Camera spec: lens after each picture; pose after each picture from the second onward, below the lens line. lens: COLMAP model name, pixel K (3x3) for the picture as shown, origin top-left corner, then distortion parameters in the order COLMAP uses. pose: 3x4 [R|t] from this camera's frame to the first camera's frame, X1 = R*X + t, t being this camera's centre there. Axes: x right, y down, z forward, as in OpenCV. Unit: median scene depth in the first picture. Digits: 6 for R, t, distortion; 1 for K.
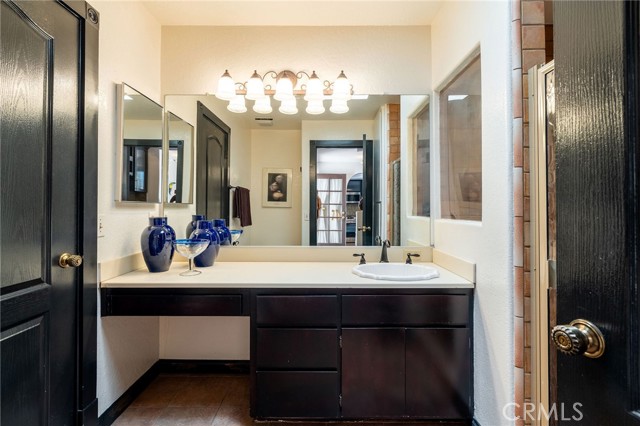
lens RADIAL K [[290.4, 0, 320.3], [0, 290.4, 209.4], [0, 0, 1]] dist [-0.007245, 0.001967]
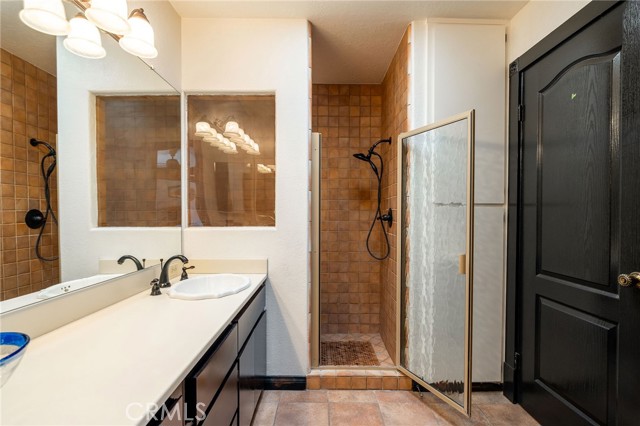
lens RADIAL K [[290.4, 0, 323.0], [0, 290.4, 221.2], [0, 0, 1]] dist [-0.007245, 0.001967]
pose [[-0.005292, -0.017775, 0.999828, -0.284935], [0.009527, 0.999796, 0.017825, -0.001078], [-0.999941, 0.009620, -0.005122, 0.277166]]
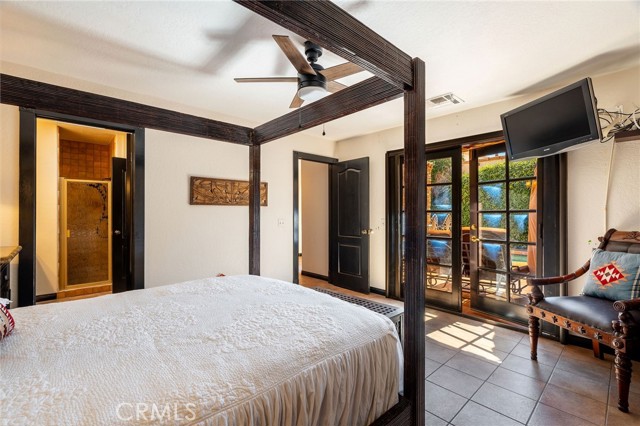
lens RADIAL K [[290.4, 0, 318.3], [0, 290.4, 213.5], [0, 0, 1]] dist [-0.007245, 0.001967]
pose [[-0.659035, 0.001566, 0.752110, -1.207131], [0.010970, 0.999911, 0.007531, -0.010121], [-0.752032, 0.013214, -0.658994, 0.279693]]
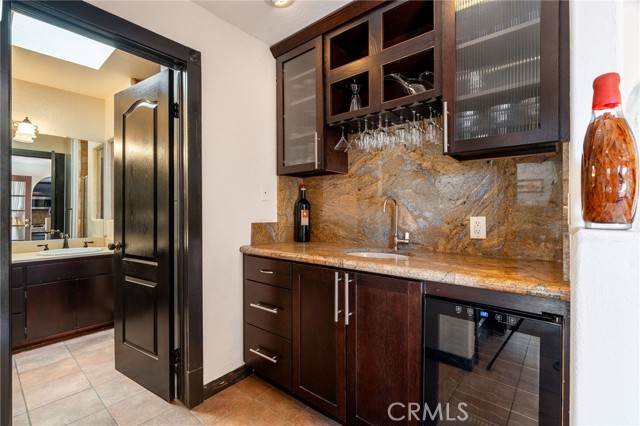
lens RADIAL K [[290.4, 0, 323.4], [0, 290.4, 212.1], [0, 0, 1]] dist [-0.007245, 0.001967]
pose [[0.638450, 0.001264, 0.769663, -0.042412], [0.010784, 0.999886, -0.010587, 0.011080], [-0.769588, 0.015059, 0.638363, -0.509954]]
